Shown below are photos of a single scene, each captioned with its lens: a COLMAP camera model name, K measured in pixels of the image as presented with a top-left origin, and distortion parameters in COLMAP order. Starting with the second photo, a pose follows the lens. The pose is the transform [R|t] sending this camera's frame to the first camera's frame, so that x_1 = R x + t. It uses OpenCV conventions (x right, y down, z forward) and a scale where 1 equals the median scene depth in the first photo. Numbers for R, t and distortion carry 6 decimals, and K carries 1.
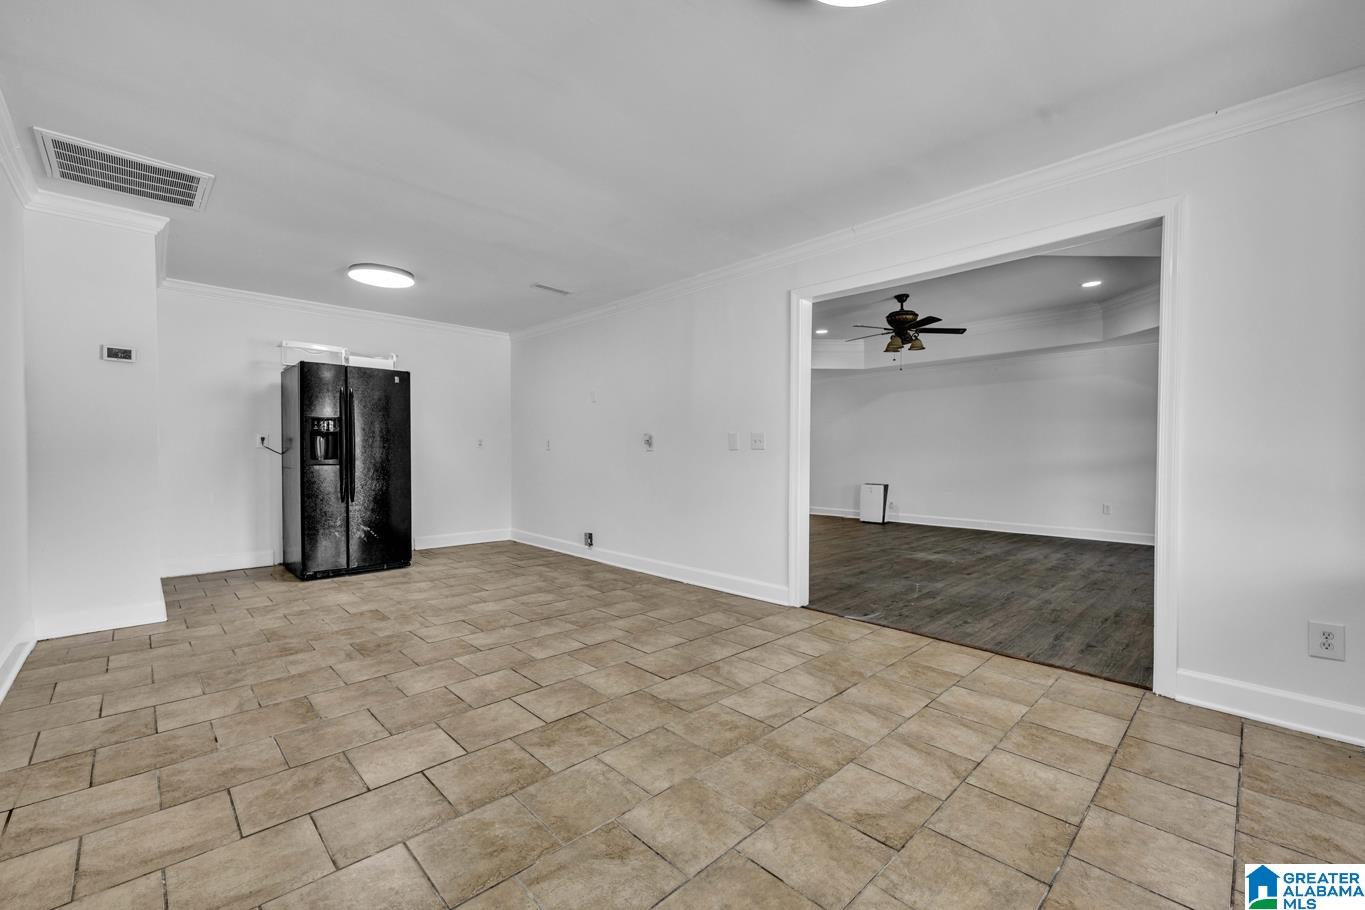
lens RADIAL K [[560.9, 0, 684.5], [0, 560.9, 458.2], [0, 0, 1]] dist [-0.003172, -0.000389]
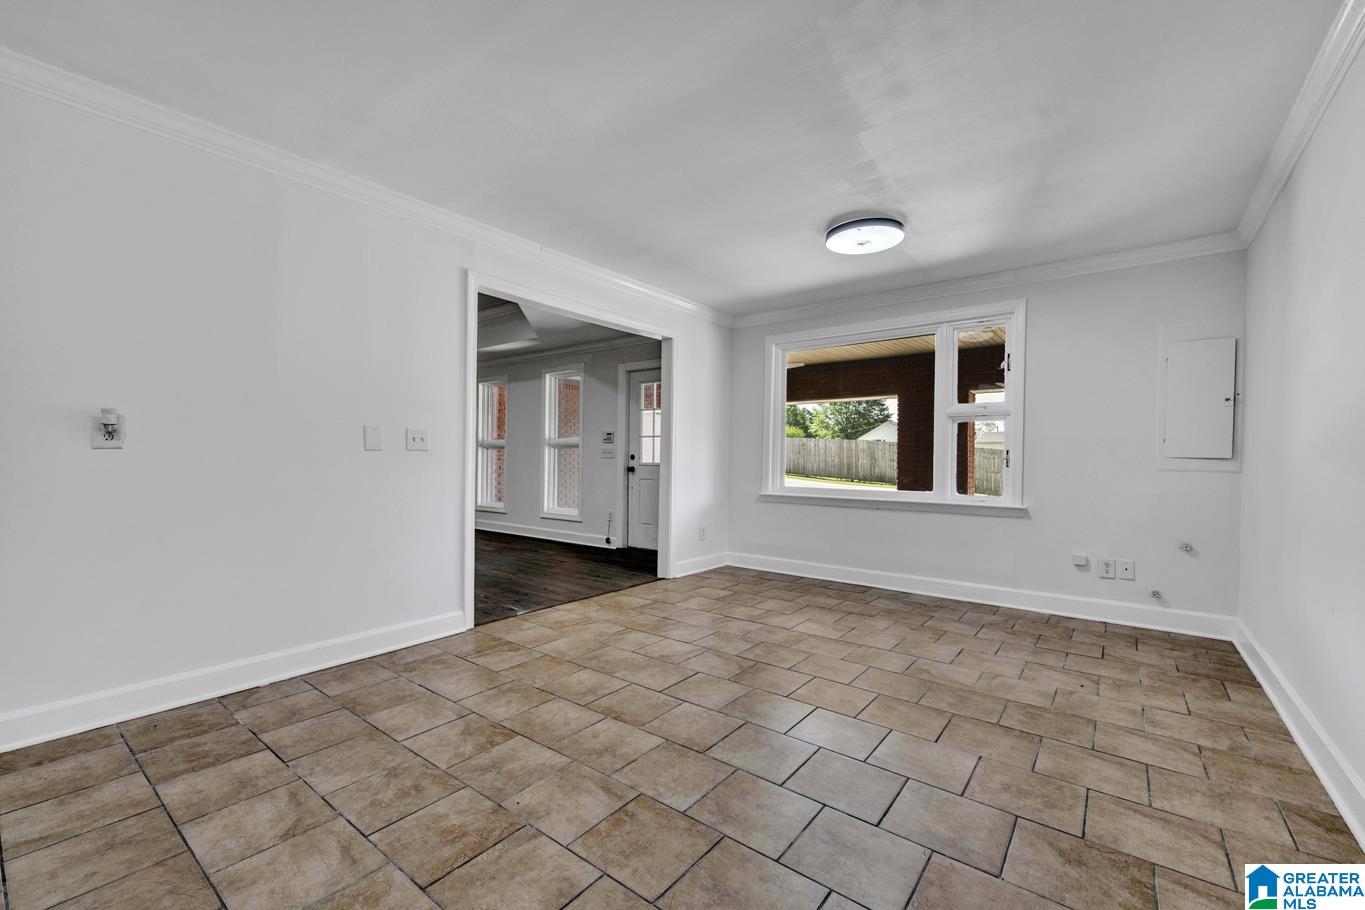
lens RADIAL K [[560.9, 0, 684.0], [0, 560.9, 455.9], [0, 0, 1]] dist [-0.003172, -0.000389]
pose [[-0.128447, -0.005079, 0.991703, -0.923290], [-0.003568, 0.999983, 0.004660, -0.016577], [-0.991710, -0.002940, -0.128462, 0.997489]]
